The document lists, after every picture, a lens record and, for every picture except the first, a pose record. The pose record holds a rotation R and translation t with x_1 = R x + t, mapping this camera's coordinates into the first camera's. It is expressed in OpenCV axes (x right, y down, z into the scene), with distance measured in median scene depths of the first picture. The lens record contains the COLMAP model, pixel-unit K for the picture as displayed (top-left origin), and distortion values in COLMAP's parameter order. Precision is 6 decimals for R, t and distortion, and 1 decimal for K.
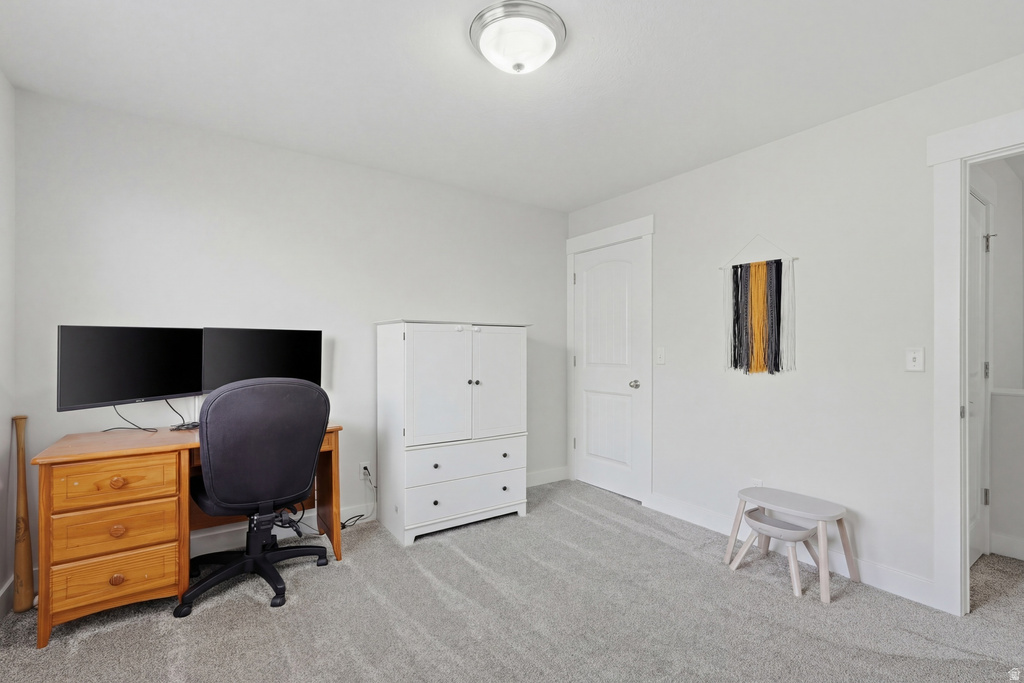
lens RADIAL K [[466.6, 0, 513.4], [0, 466.6, 347.8], [0, 0, 1]] dist [-0.000799, 0.000224]
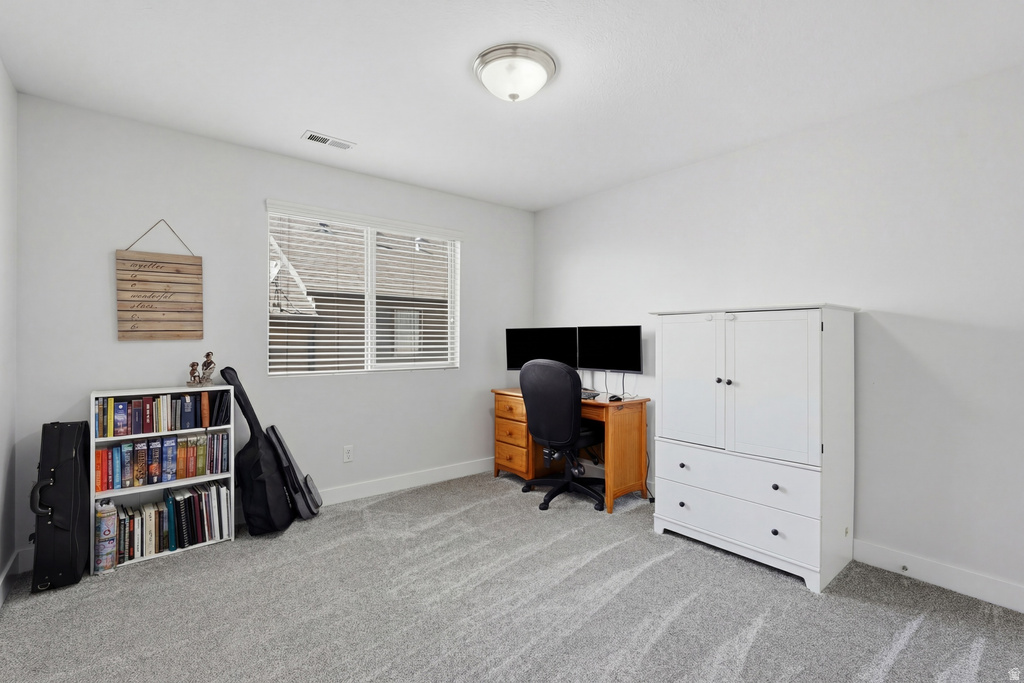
lens RADIAL K [[469.1, 0, 512.0], [0, 469.1, 341.5], [0, 0, 1]] dist [0.001480, 0.000462]
pose [[0.074314, 0.000226, -0.997235, 0.762620], [-0.010470, 0.999945, -0.000554, 0.007596], [0.997180, 0.010482, 0.074313, 0.590197]]
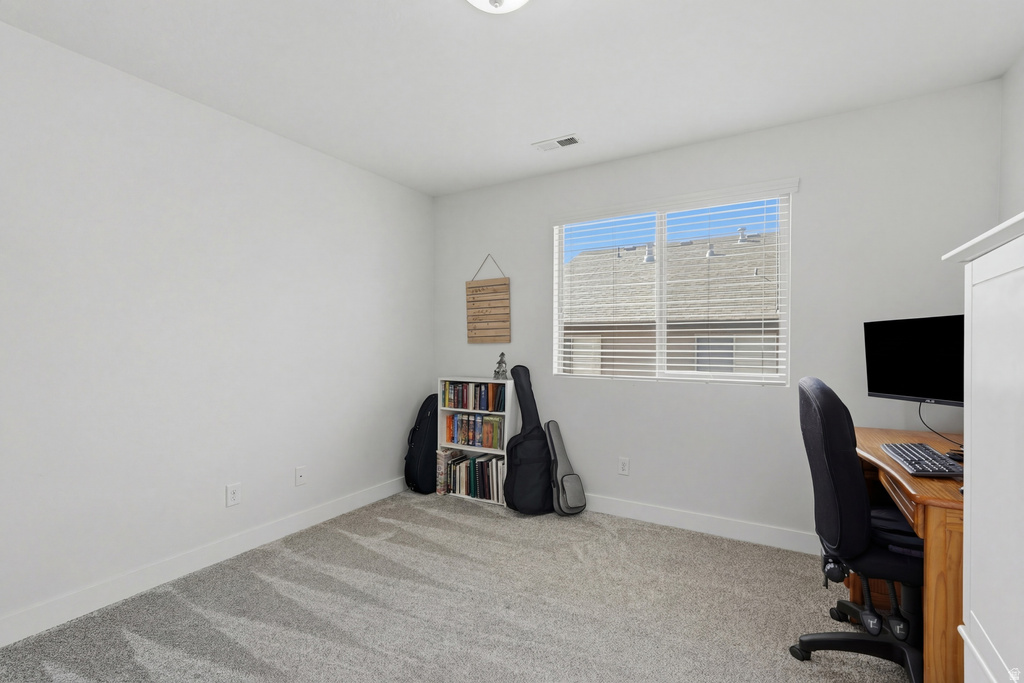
lens RADIAL K [[461.2, 0, 515.6], [0, 461.2, 346.6], [0, 0, 1]] dist [-0.002378, 0.000494]
pose [[-0.910738, -0.000011, -0.412984, 0.213532], [-0.006614, 0.999872, 0.014558, 0.001963], [0.412932, 0.015990, -0.910622, 1.151210]]
